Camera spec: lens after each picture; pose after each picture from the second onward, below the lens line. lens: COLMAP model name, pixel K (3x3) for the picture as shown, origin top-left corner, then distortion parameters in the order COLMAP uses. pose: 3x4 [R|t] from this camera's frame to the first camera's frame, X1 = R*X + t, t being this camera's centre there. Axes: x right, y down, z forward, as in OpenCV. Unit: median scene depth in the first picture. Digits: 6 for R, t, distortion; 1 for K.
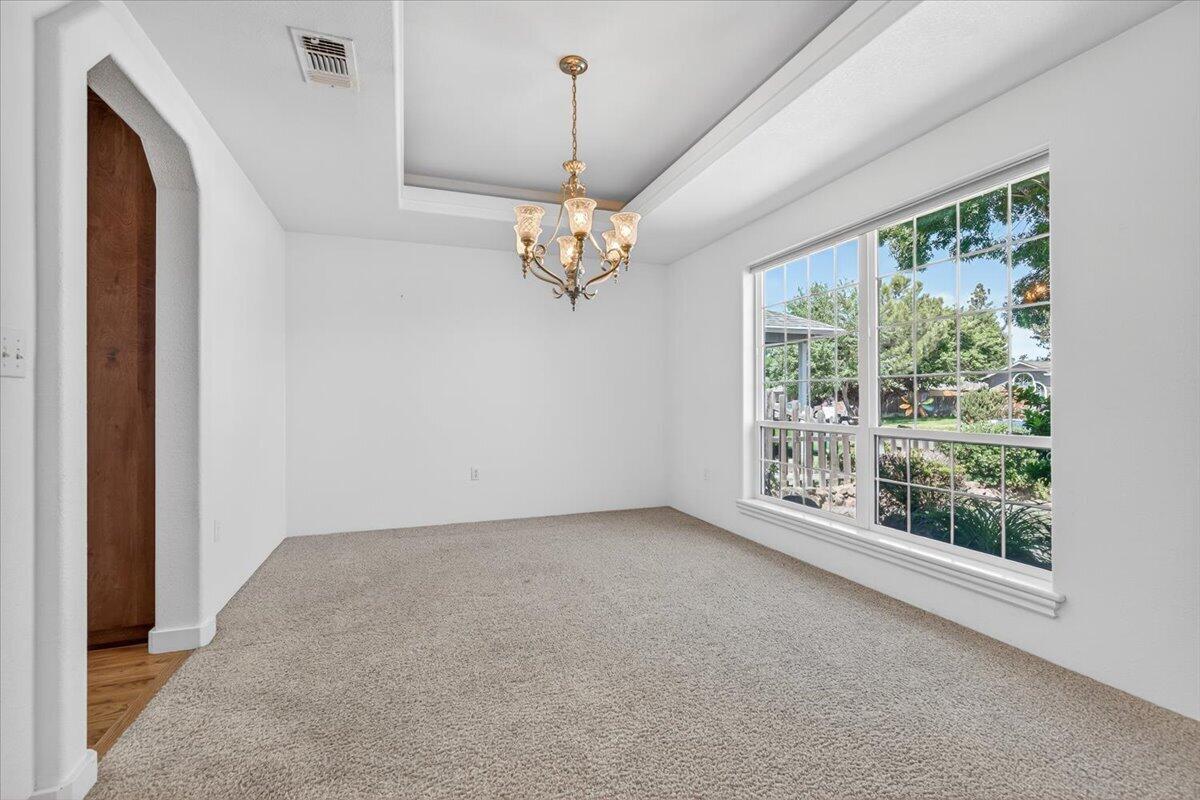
lens RADIAL K [[545.6, 0, 600.8], [0, 545.6, 399.7], [0, 0, 1]] dist [-0.001044, 0.000050]
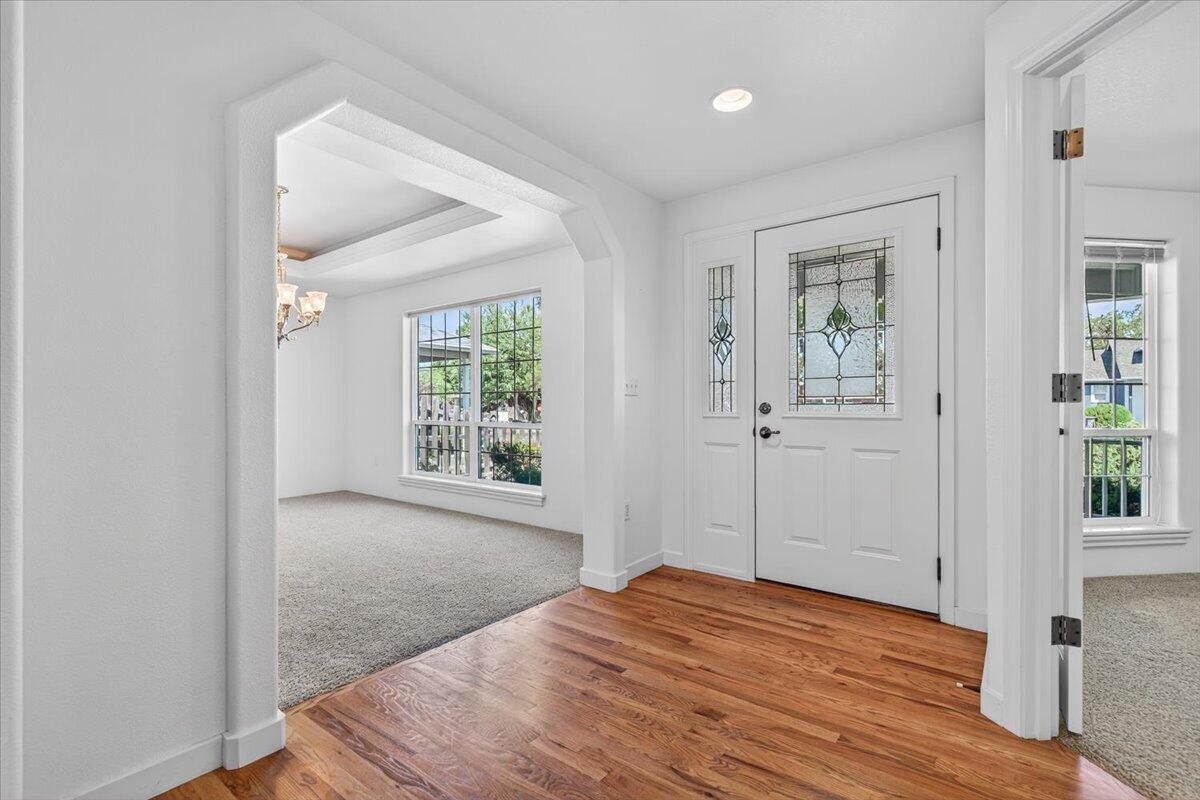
lens RADIAL K [[545.6, 0, 601.8], [0, 545.6, 405.5], [0, 0, 1]] dist [-0.001044, 0.000050]
pose [[0.844409, -0.003131, 0.535690, -0.064351], [0.002904, 0.999995, 0.001268, -0.001557], [-0.535692, 0.000485, 0.844414, -0.481646]]
